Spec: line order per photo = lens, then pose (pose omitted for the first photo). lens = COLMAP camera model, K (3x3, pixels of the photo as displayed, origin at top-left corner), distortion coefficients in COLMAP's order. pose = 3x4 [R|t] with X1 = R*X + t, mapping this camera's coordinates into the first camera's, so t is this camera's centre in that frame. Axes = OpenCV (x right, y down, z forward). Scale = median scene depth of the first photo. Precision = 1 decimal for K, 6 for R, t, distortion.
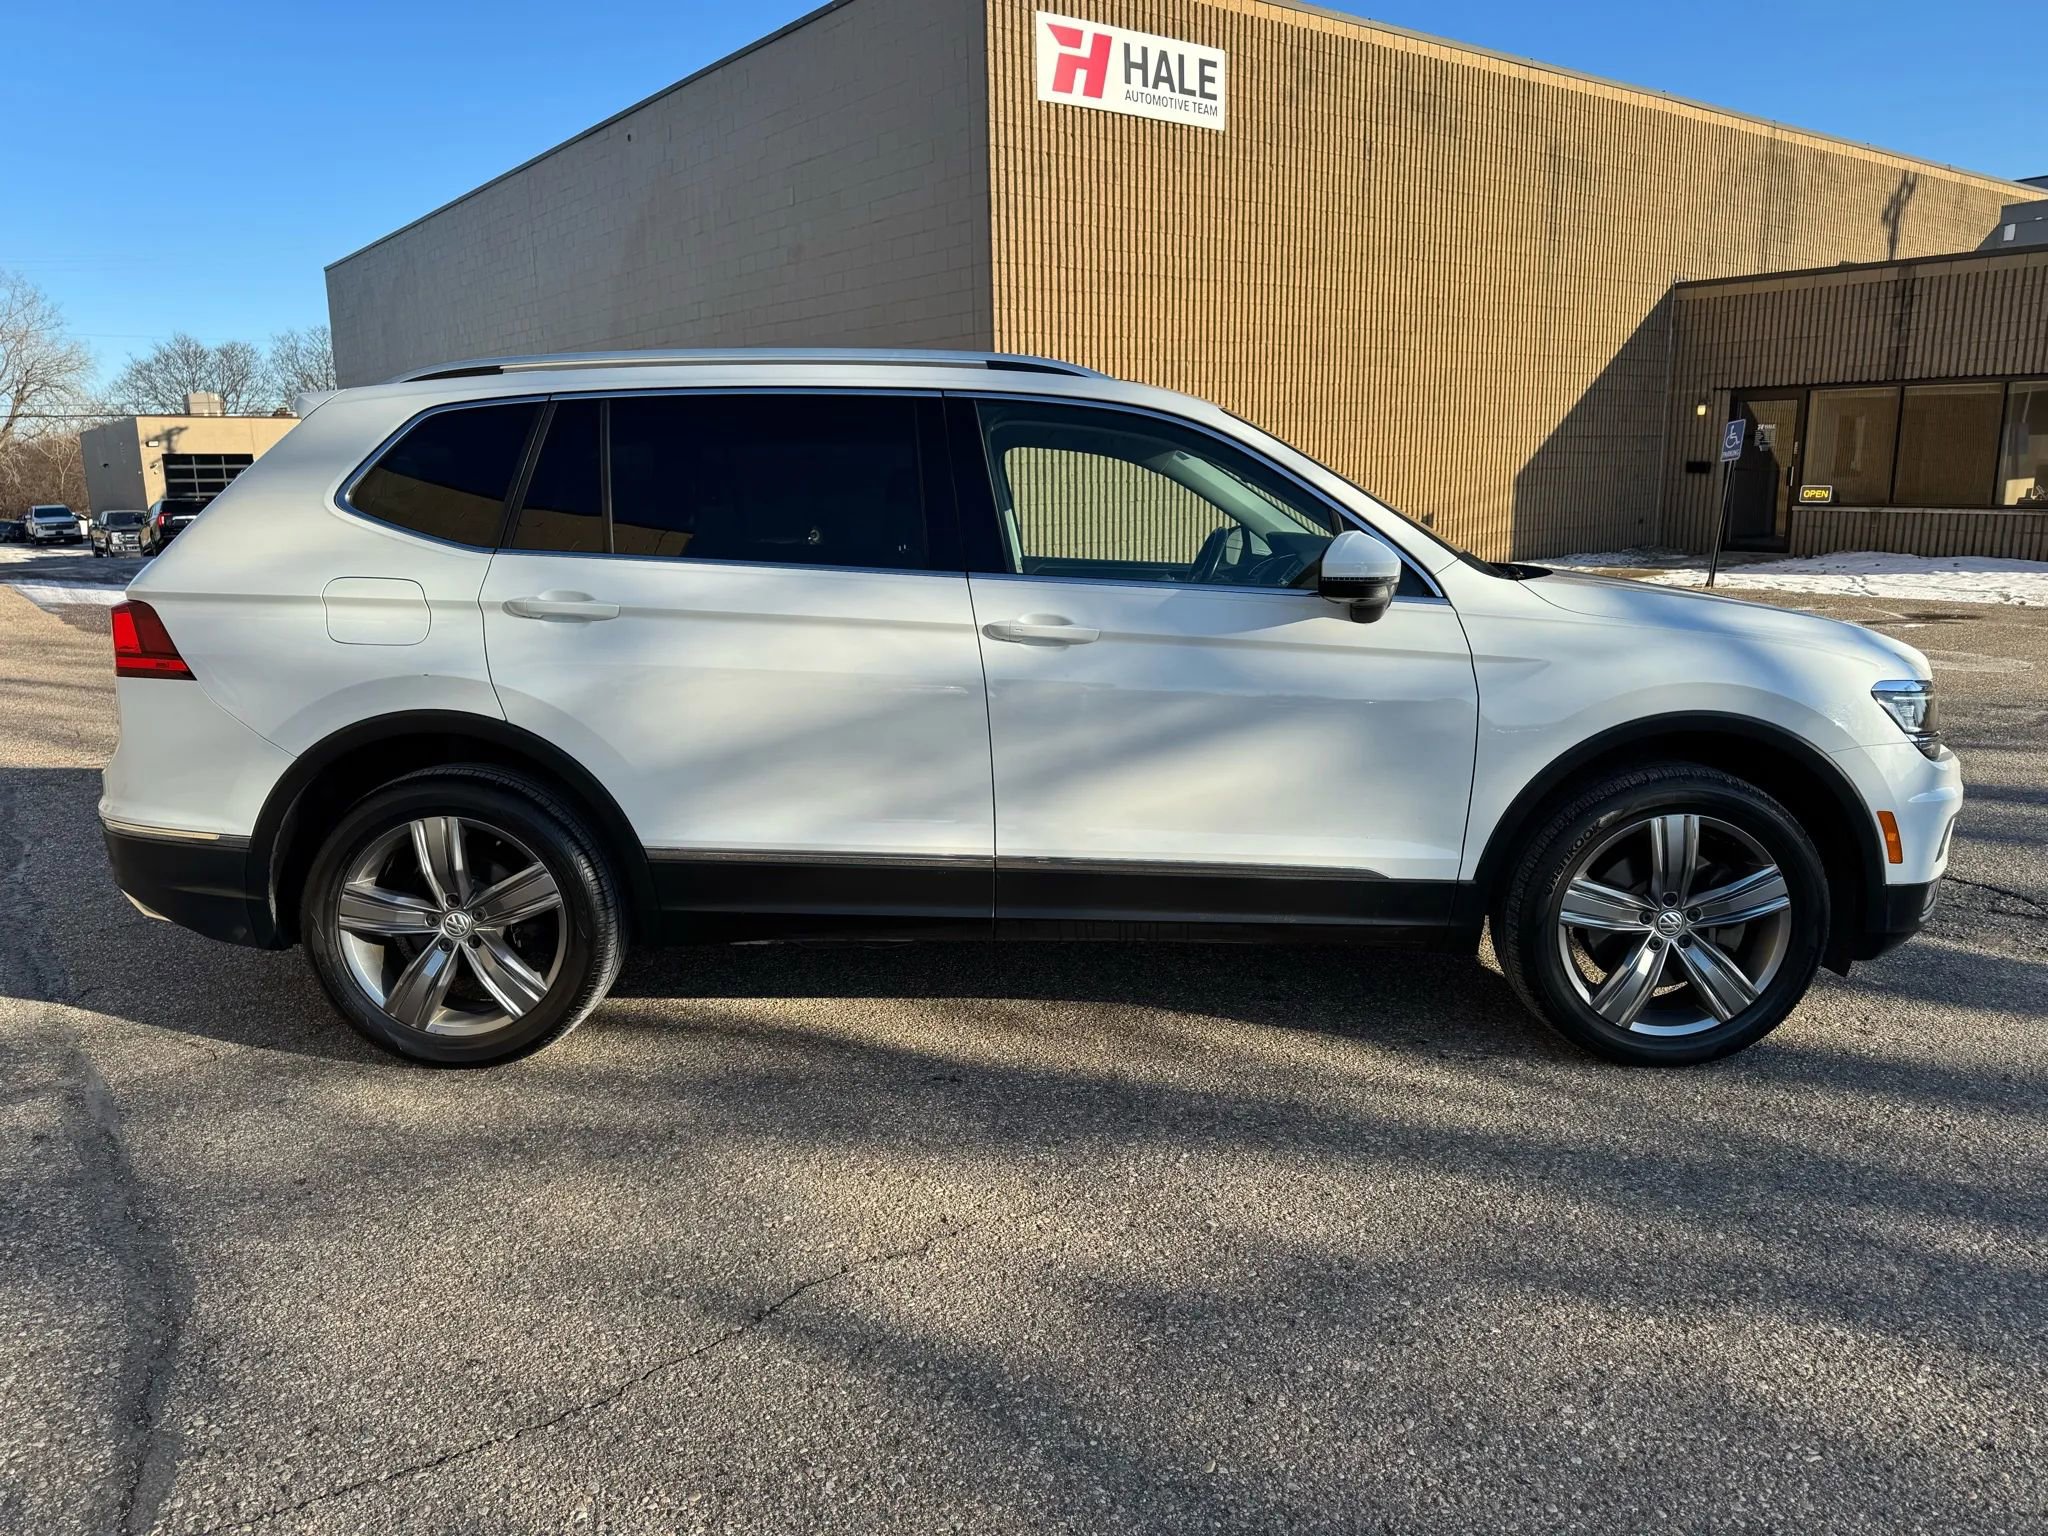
lens RADIAL K [[1436.5, 0, 1034.7], [0, 1436.5, 766.0], [0, 0, 1]] dist [0.051215, -0.054339]
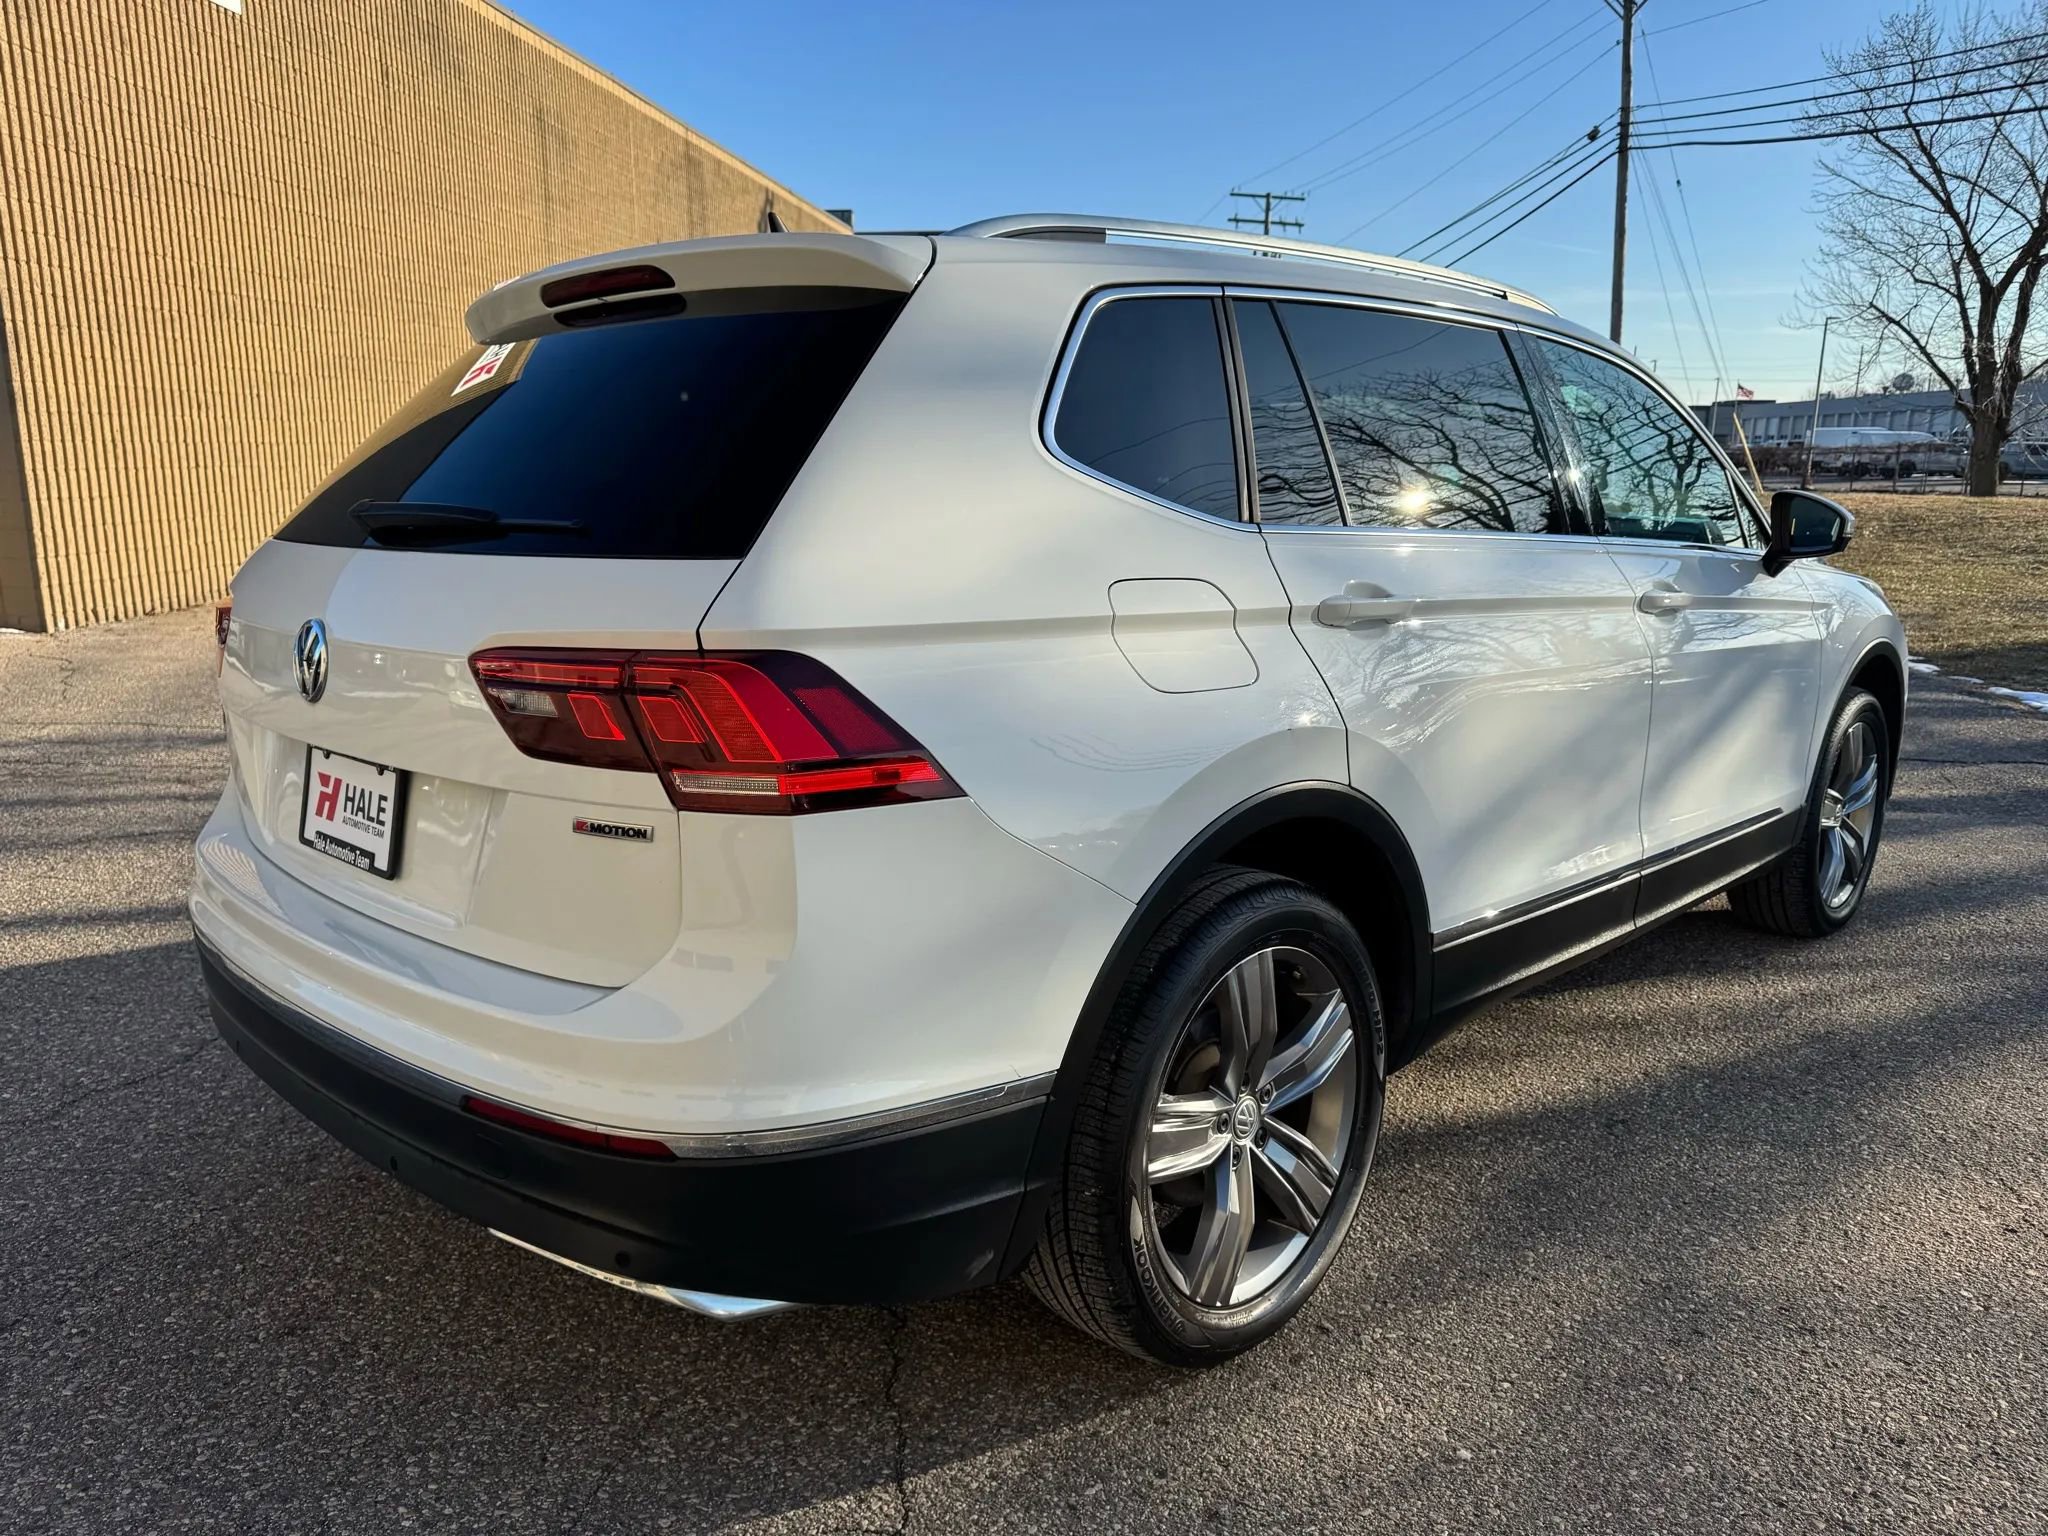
lens RADIAL K [[1438.7, 0, 1024.0], [0, 1438.7, 768.0], [0, 0, 1]] dist [0.011467, -0.005612]
pose [[0.695967, -0.134962, 0.705277, -0.210891], [0.122969, 0.990070, 0.068114, -0.023169], [-0.707467, 0.039321, 0.705652, 0.146689]]
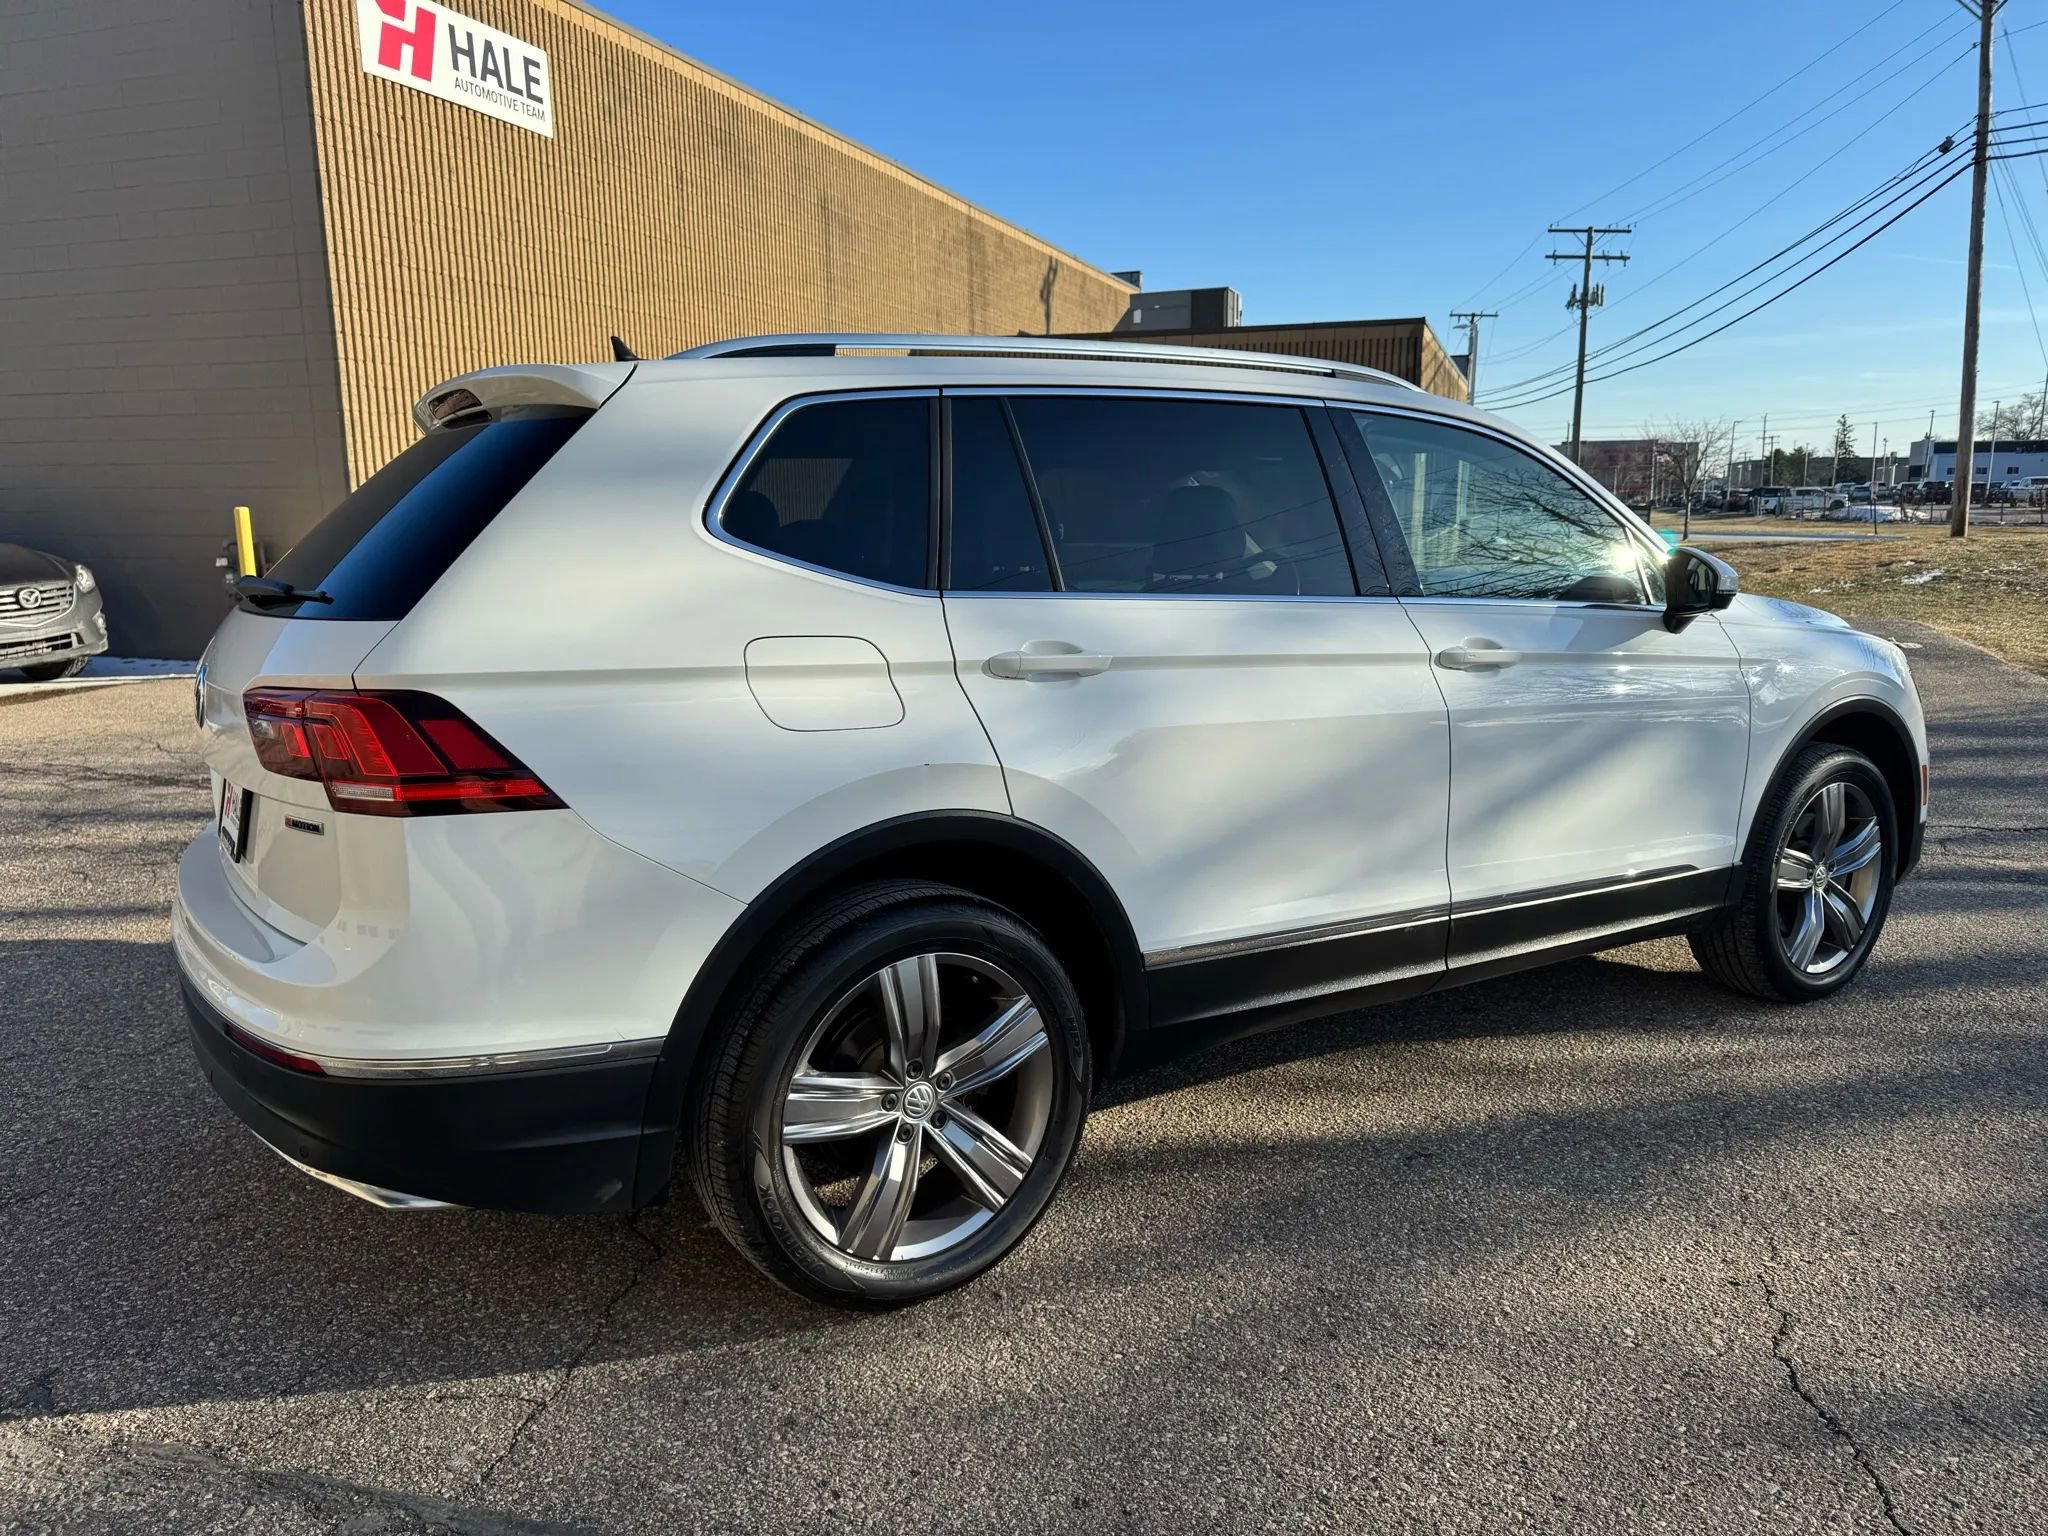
lens RADIAL K [[1427.8, 0, 1024.0], [0, 1427.8, 768.0], [0, 0, 1]] dist [0.059640, -0.079198]
pose [[0.834477, -0.094133, 0.542943, -0.173493], [0.105441, 0.994372, 0.010343, -0.014376], [-0.540861, 0.048617, 0.839706, 0.083880]]
